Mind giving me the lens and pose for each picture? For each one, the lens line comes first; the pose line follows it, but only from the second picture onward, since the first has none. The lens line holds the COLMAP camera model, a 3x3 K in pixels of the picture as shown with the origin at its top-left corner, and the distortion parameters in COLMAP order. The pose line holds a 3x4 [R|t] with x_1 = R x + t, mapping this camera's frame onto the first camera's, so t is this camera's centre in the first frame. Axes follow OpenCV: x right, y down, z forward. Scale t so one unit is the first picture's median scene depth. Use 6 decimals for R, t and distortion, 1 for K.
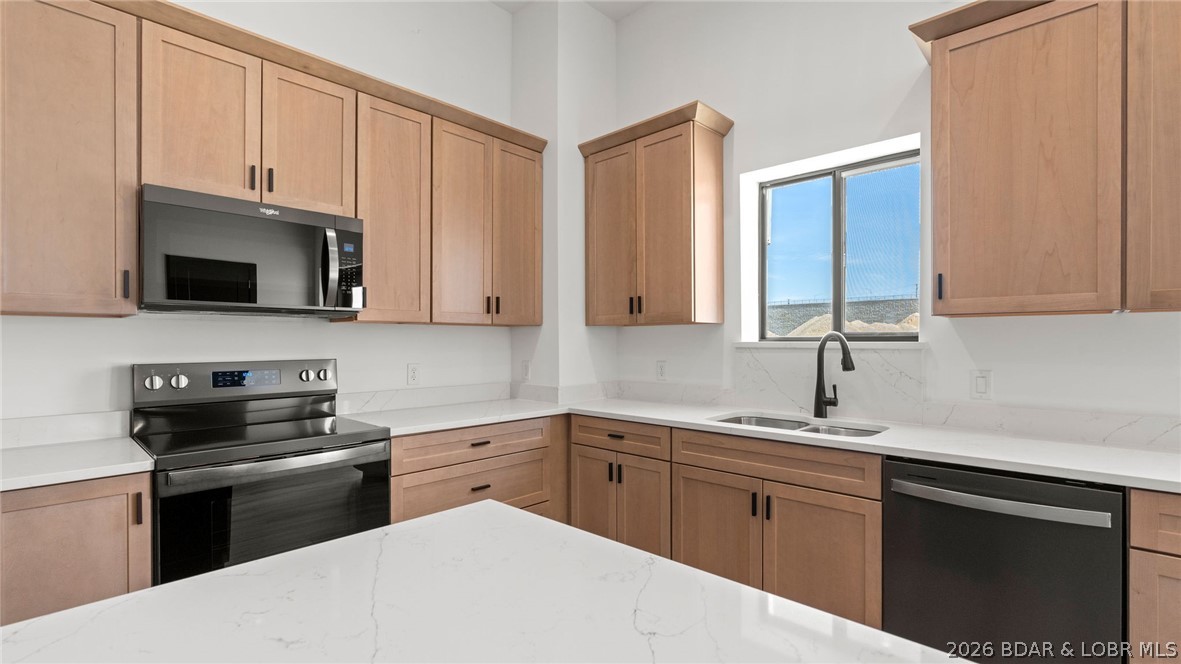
lens RADIAL K [[531.1, 0, 595.2], [0, 531.1, 343.0], [0, 0, 1]] dist [-0.011700, 0.004065]
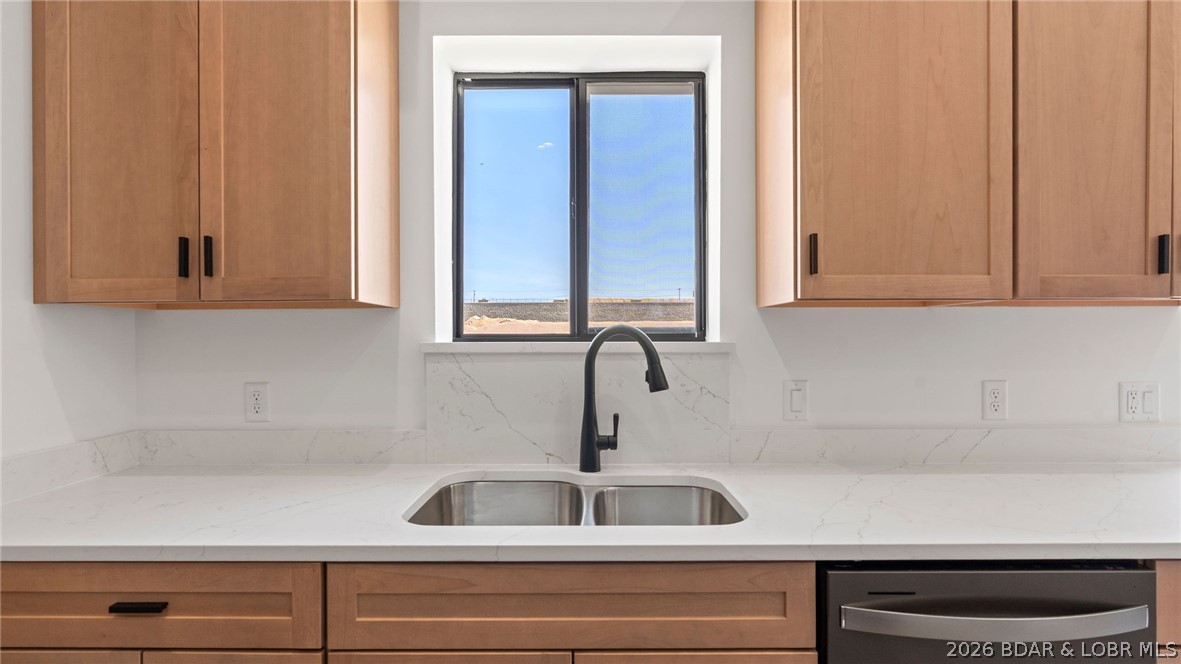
lens RADIAL K [[531.1, 0, 585.7], [0, 531.1, 339.2], [0, 0, 1]] dist [-0.011700, 0.004065]
pose [[0.728596, 0.000548, 0.684944, 0.016490], [0.004295, 0.999976, -0.005368, -0.002438], [-0.684930, 0.006853, 0.728576, 0.572120]]
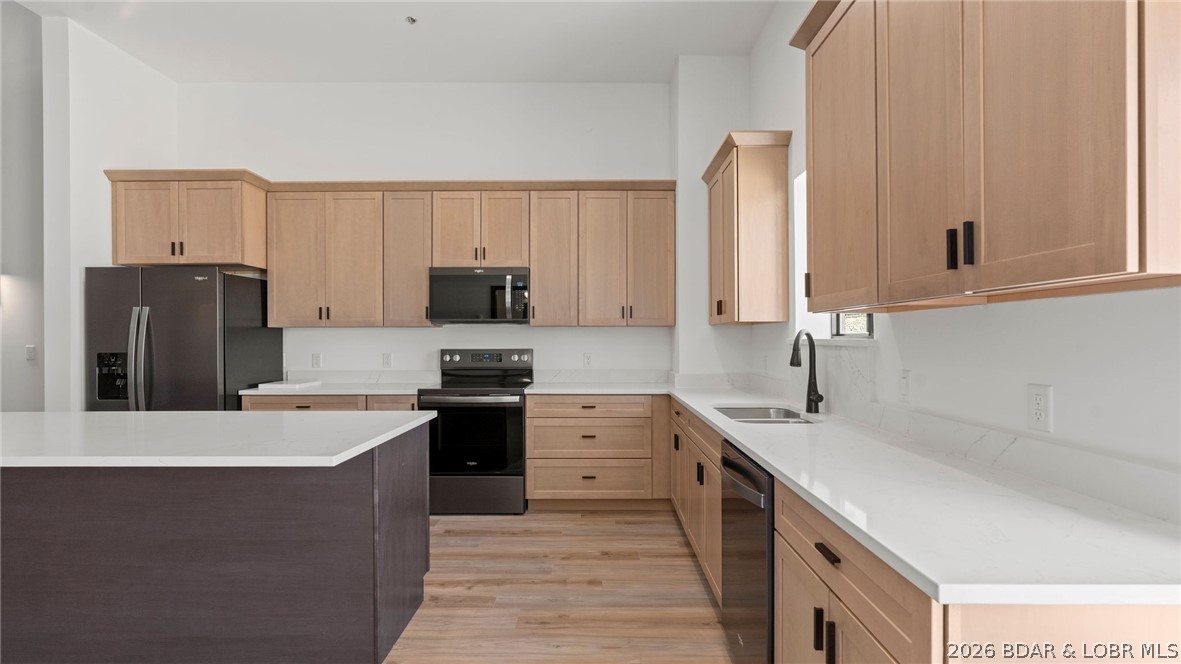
lens RADIAL K [[531.1, 0, 592.8], [0, 531.1, 334.8], [0, 0, 1]] dist [-0.011700, 0.004065]
pose [[0.682030, -0.004677, -0.731309, 0.885562], [-0.002205, 0.999962, -0.008451, -0.000330], [0.731321, 0.007377, 0.681994, -0.010864]]
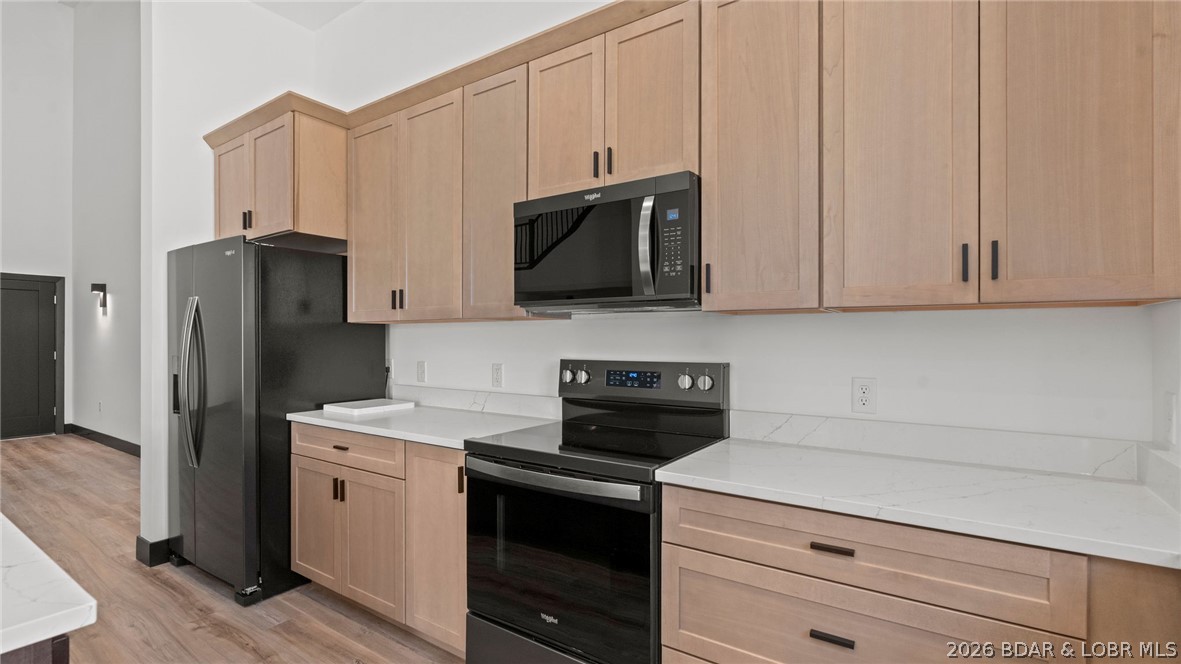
lens RADIAL K [[531.1, 0, 594.6], [0, 531.1, 337.8], [0, 0, 1]] dist [-0.011700, 0.004065]
pose [[0.162691, -0.002054, -0.986675, 0.232020], [-0.007421, 0.999967, -0.003305, -0.002515], [0.986649, 0.007859, 0.162670, 0.703206]]
